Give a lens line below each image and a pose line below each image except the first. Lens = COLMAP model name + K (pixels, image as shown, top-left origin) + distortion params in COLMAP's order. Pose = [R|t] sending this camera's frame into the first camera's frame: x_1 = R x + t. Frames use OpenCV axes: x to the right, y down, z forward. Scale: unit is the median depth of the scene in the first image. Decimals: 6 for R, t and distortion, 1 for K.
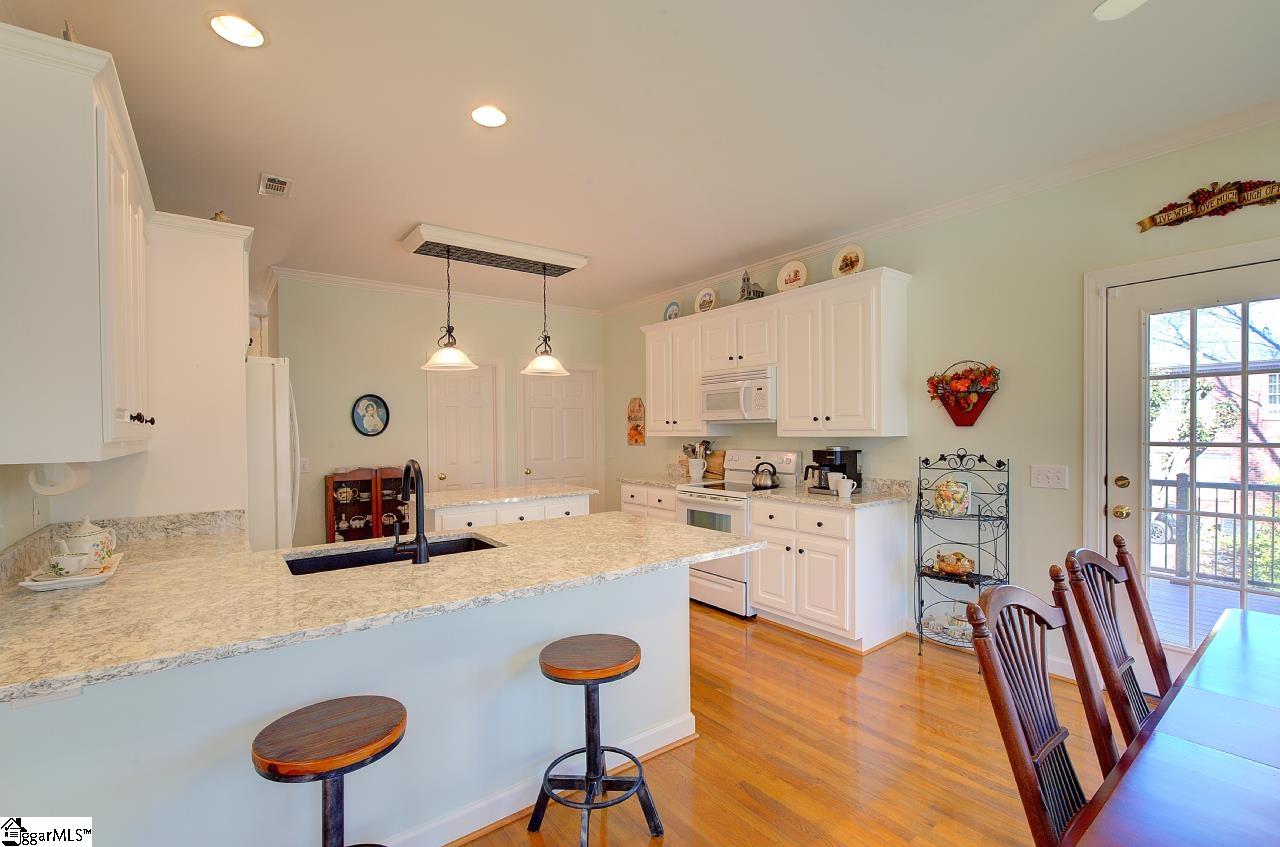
lens RADIAL K [[560.1, 0, 650.4], [0, 560.1, 436.5], [0, 0, 1]] dist [-0.004128, -0.000220]
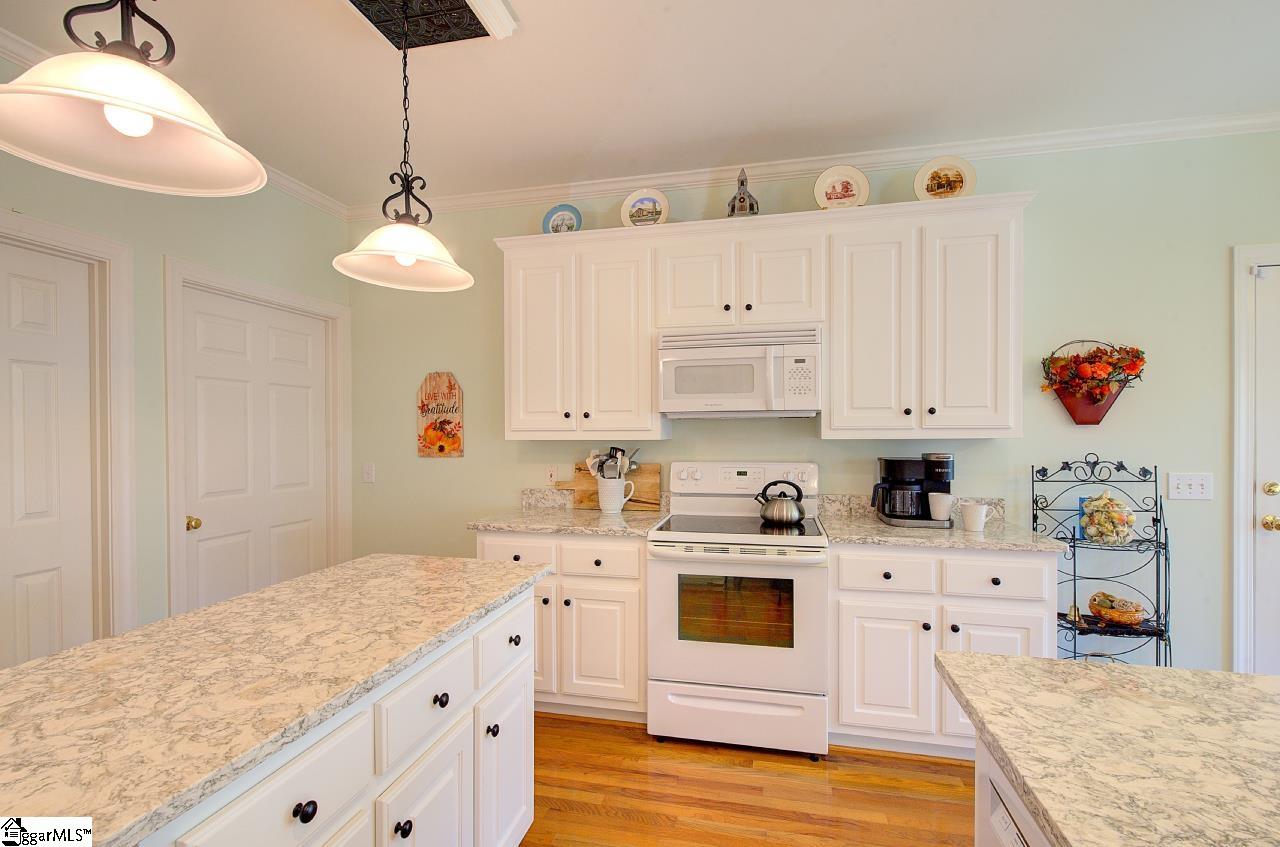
lens RADIAL K [[560.1, 0, 638.2], [0, 560.1, 433.7], [0, 0, 1]] dist [-0.004128, -0.000220]
pose [[0.772326, 0.007311, 0.635184, -0.357272], [0.004426, 0.999848, -0.016889, 0.004016], [-0.635210, 0.015855, 0.772176, 0.711233]]
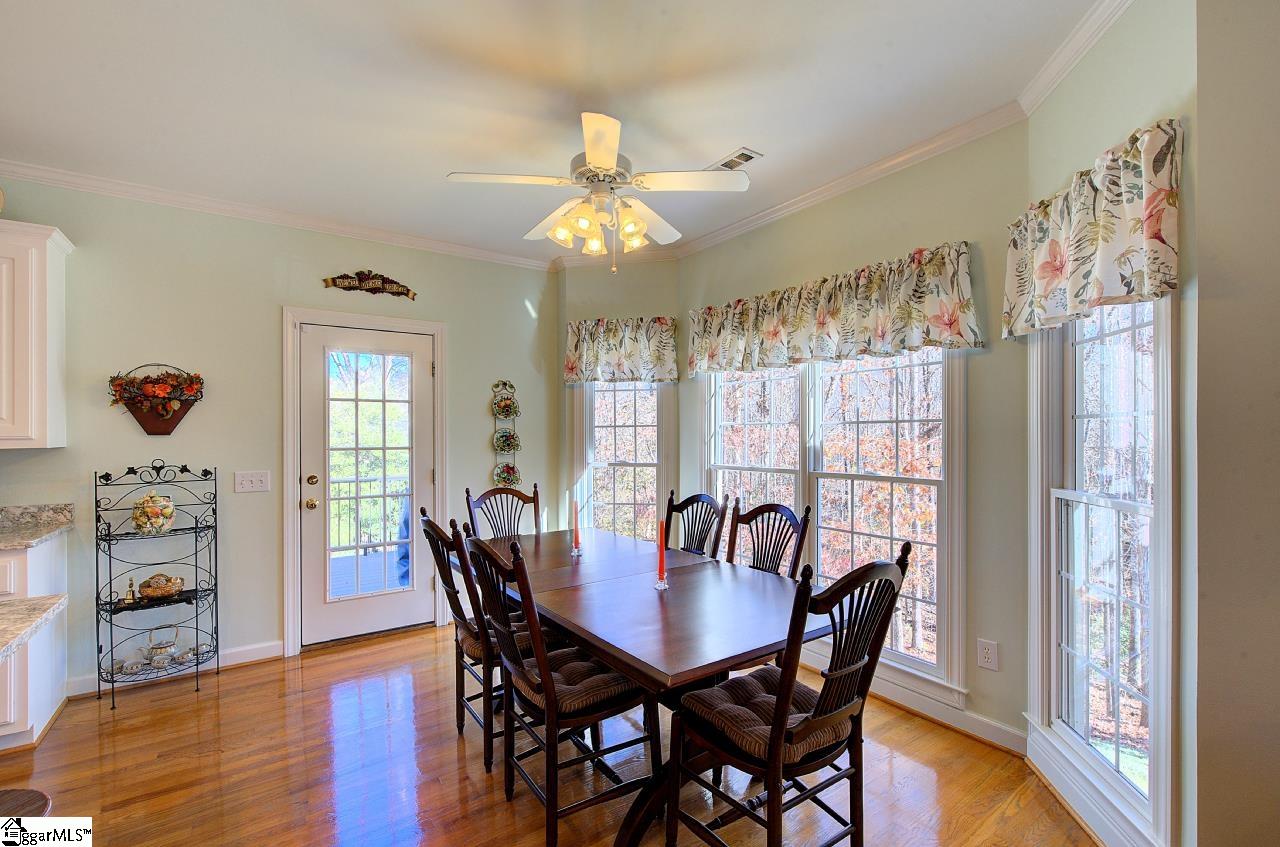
lens RADIAL K [[560.1, 0, 646.0], [0, 560.1, 433.3], [0, 0, 1]] dist [-0.004128, -0.000220]
pose [[0.040776, 0.009459, 0.999124, -0.285313], [0.016836, 0.999807, -0.010153, 0.001255], [-0.999026, 0.017236, 0.040609, 0.146277]]
